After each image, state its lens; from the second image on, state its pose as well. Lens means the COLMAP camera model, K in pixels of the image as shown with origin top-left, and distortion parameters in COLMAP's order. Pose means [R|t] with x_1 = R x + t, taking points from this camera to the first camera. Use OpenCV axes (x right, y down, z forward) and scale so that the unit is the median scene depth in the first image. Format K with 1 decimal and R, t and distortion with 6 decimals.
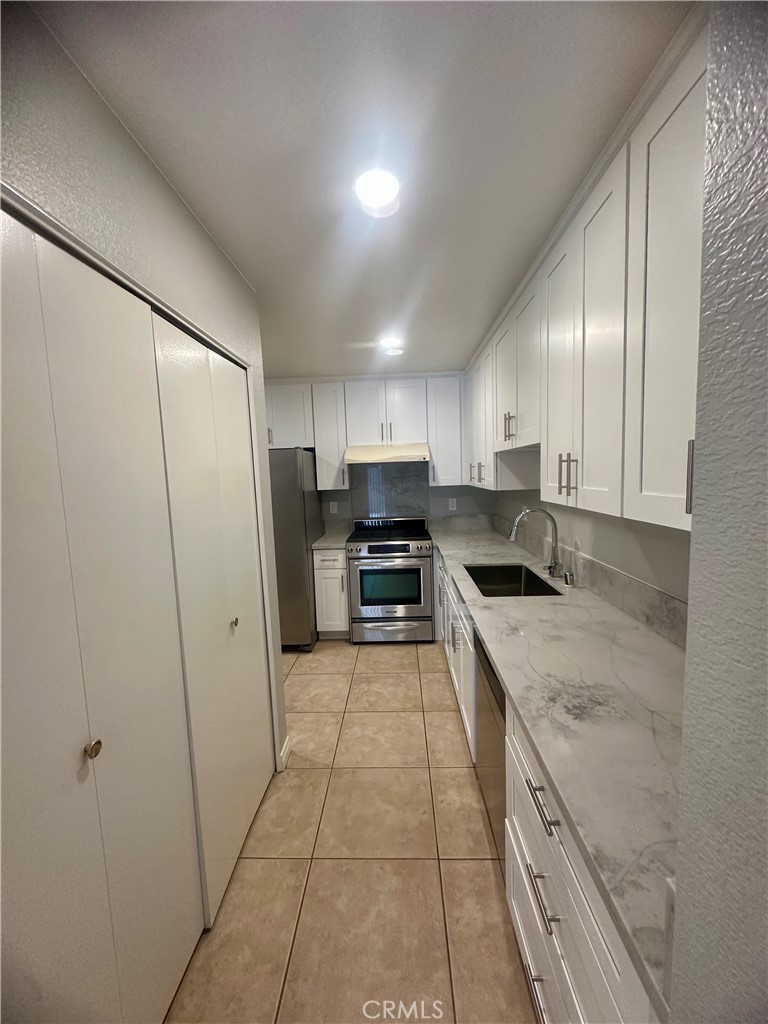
lens RADIAL K [[406.7, 0, 384.0], [0, 406.7, 512.2], [0, 0, 1]] dist [-0.006069, 0.000230]
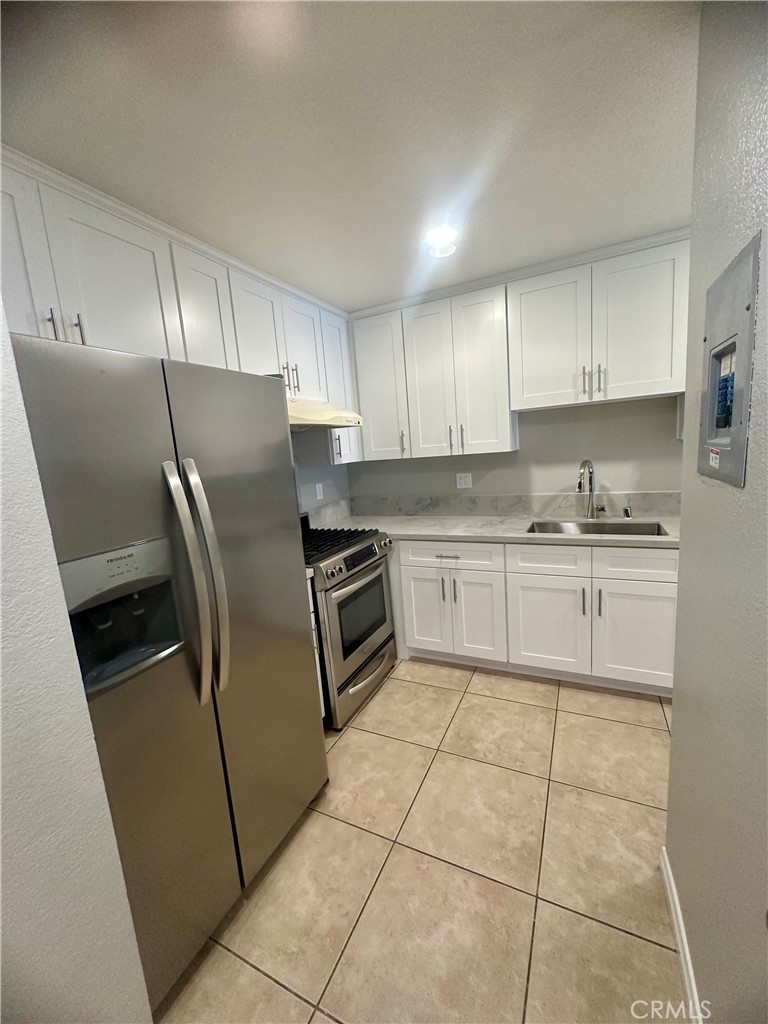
lens RADIAL K [[406.7, 0, 383.6], [0, 406.7, 511.9], [0, 0, 1]] dist [-0.006069, 0.000230]
pose [[0.412344, -0.136861, 0.900689, -1.005785], [0.153329, 0.984974, 0.079472, -0.049871], [-0.898032, 0.105332, 0.427133, 1.226399]]
